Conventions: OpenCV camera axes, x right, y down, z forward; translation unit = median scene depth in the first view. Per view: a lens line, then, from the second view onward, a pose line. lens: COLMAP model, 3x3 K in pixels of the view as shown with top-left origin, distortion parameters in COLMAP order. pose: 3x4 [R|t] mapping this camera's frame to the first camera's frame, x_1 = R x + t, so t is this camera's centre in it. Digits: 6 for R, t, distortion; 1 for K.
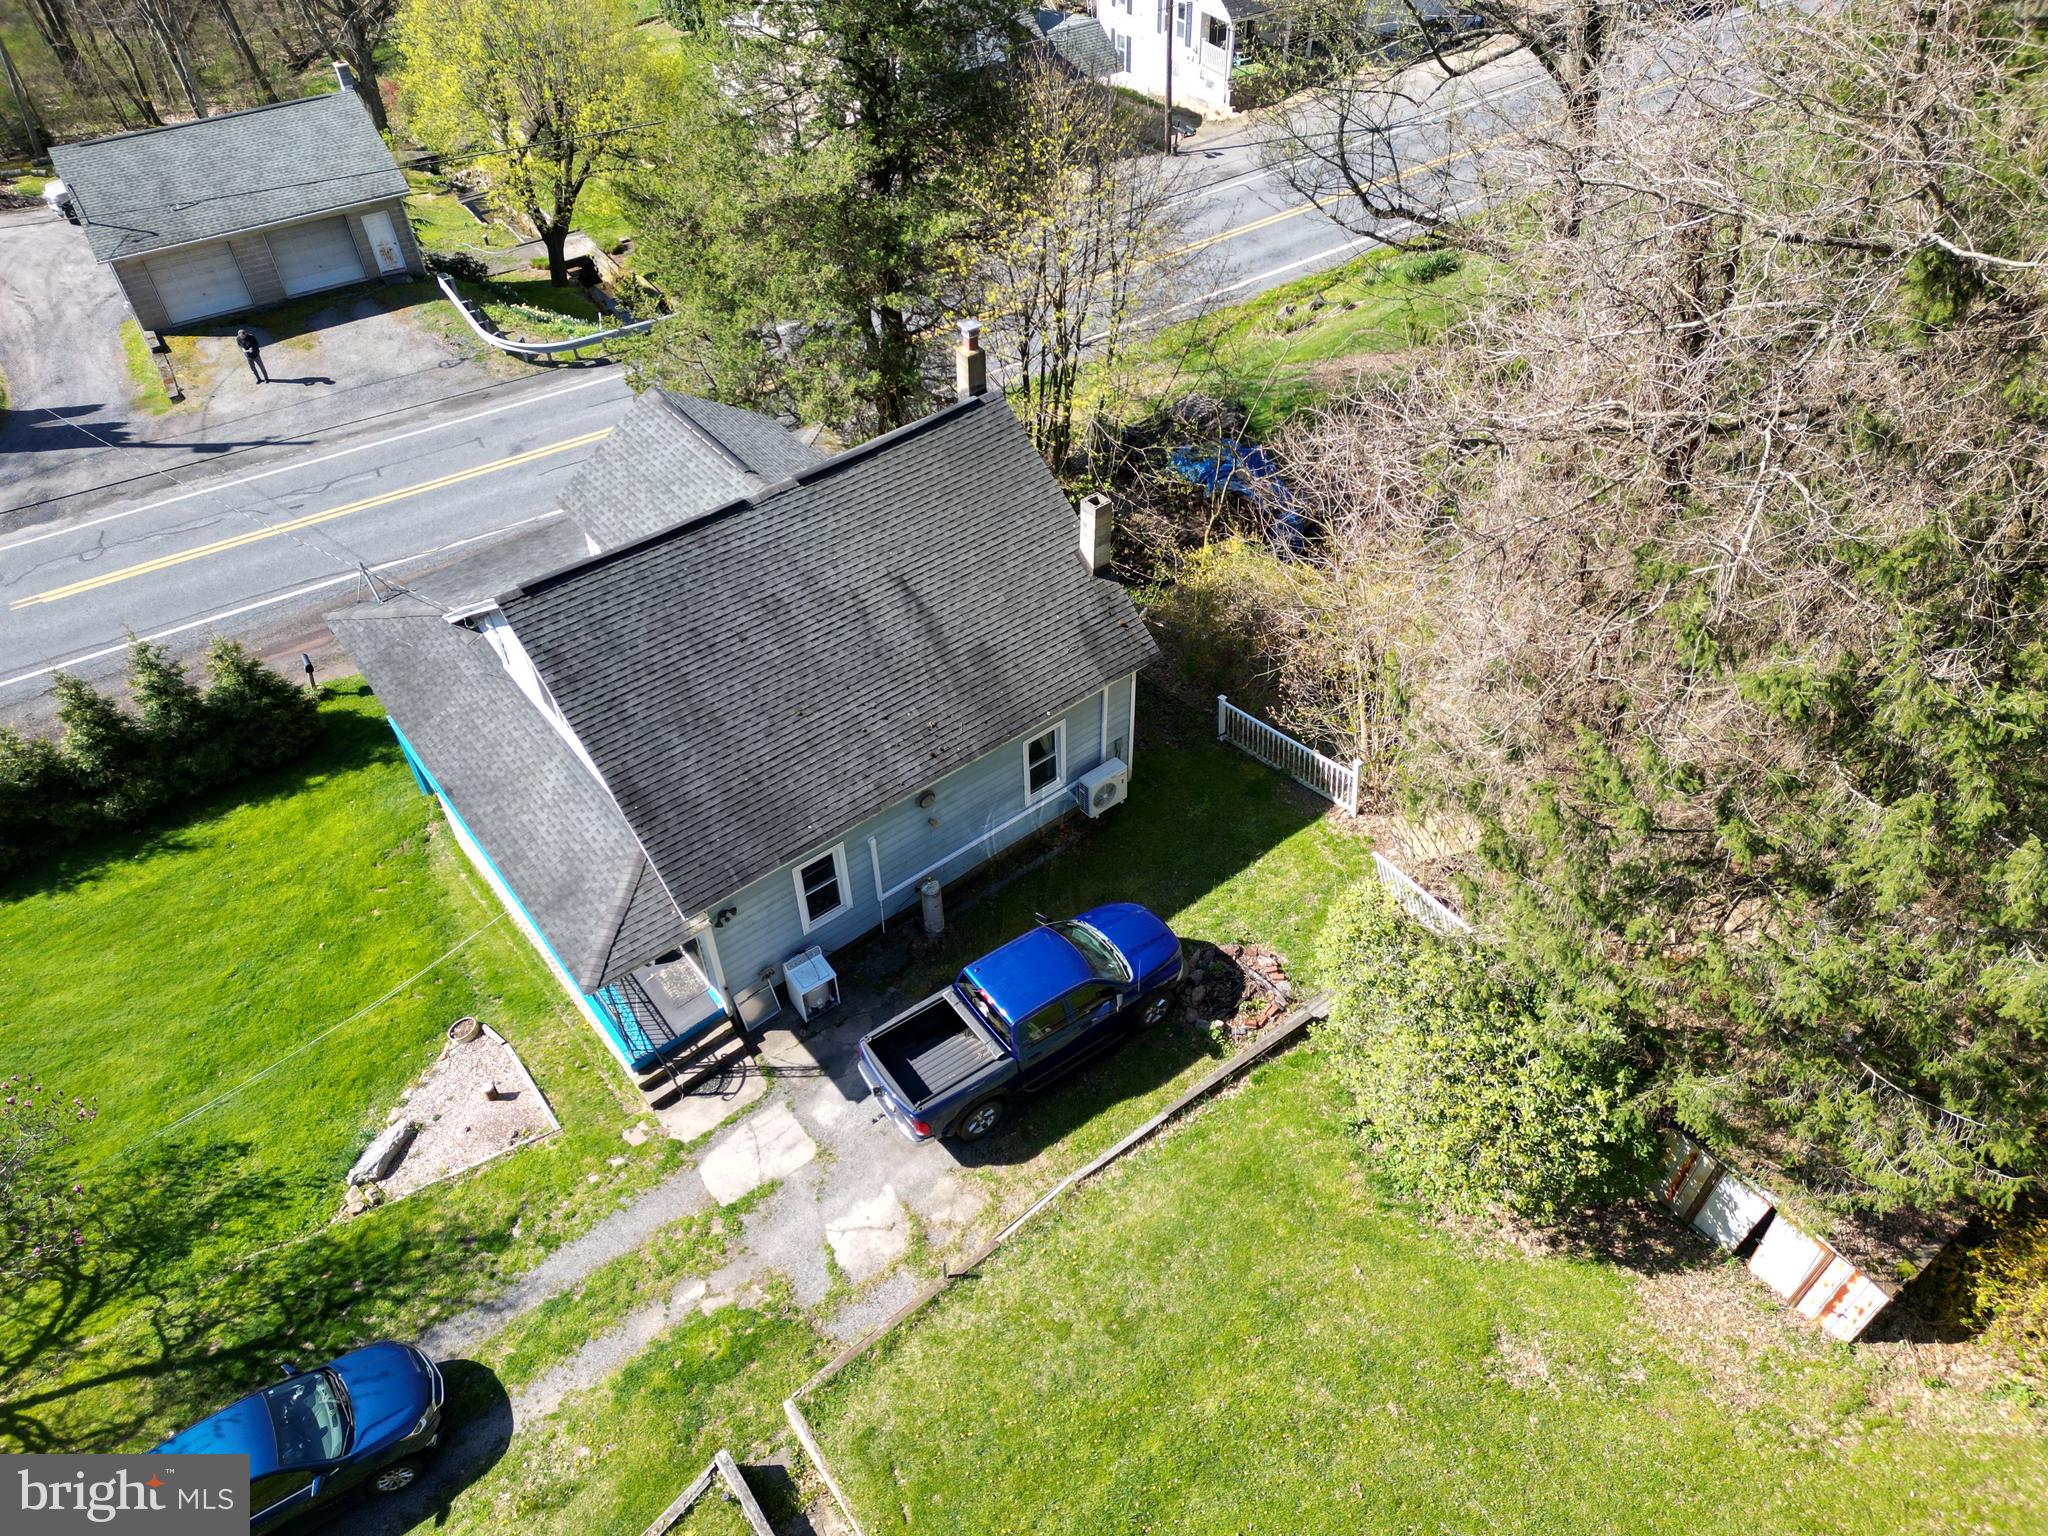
lens RADIAL K [[1414.0, 0, 1018.9], [0, 1414.0, 766.0], [0, 0, 1]] dist [0.038494, -0.021902]
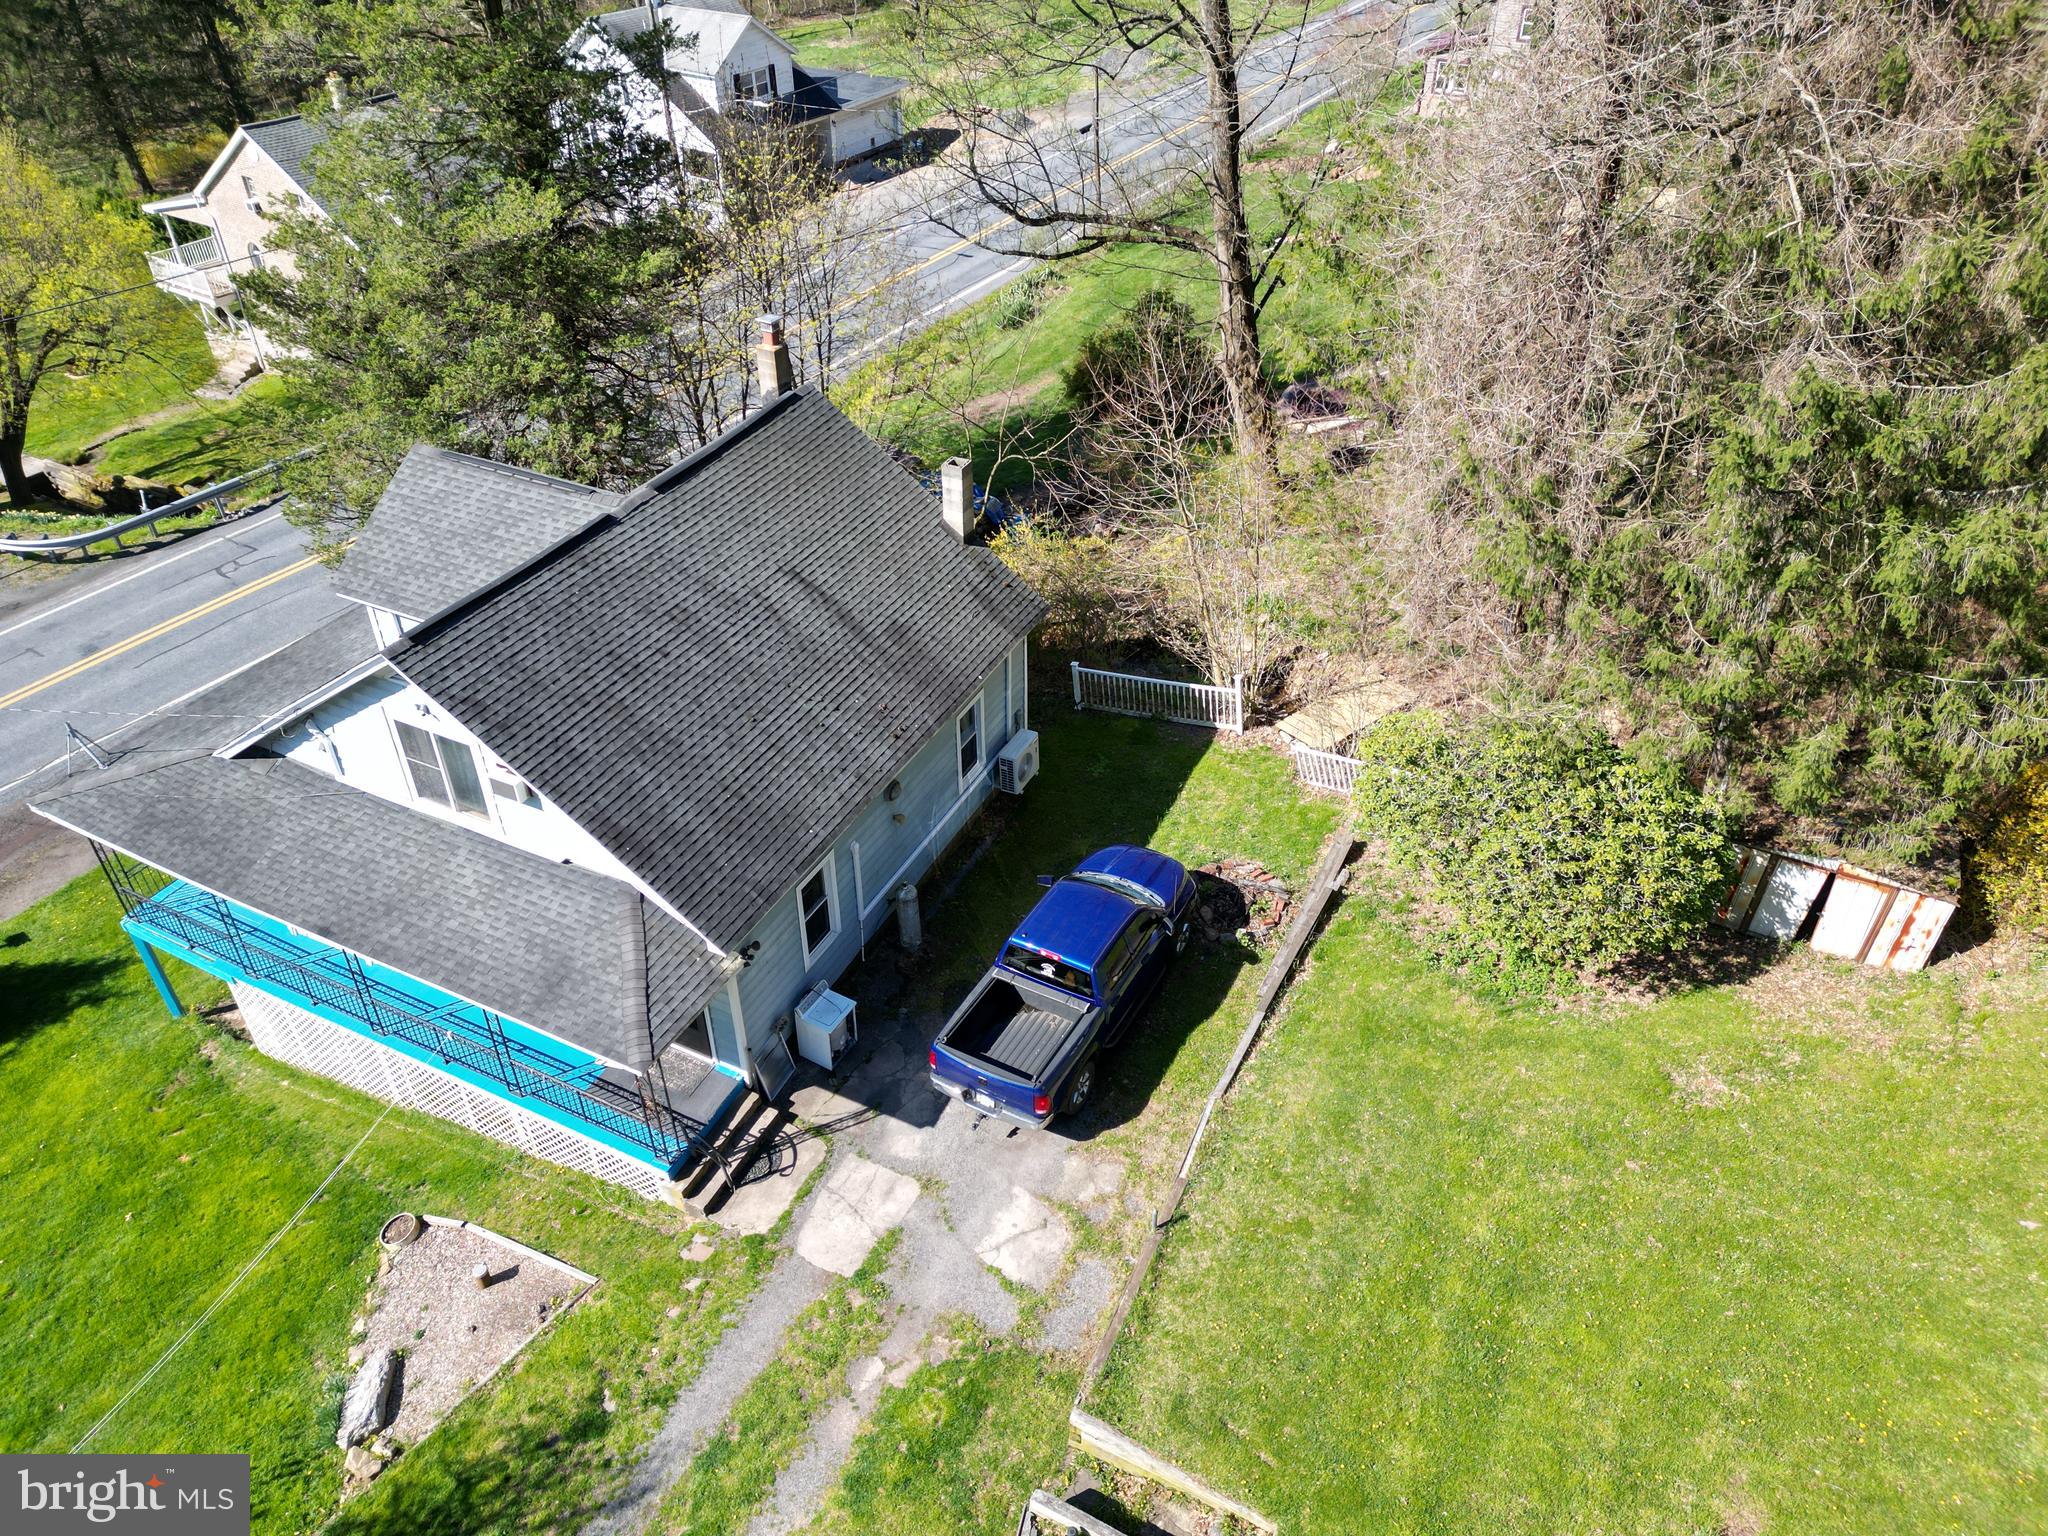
lens RADIAL K [[1414.0, 0, 1027.6], [0, 1414.0, 770.6], [0, 0, 1]] dist [0.038494, -0.021902]
pose [[0.904653, -0.243175, 0.349956, -0.315412], [0.283222, 0.956685, -0.067367, 0.101488], [-0.318415, 0.160059, 0.934341, 0.117721]]
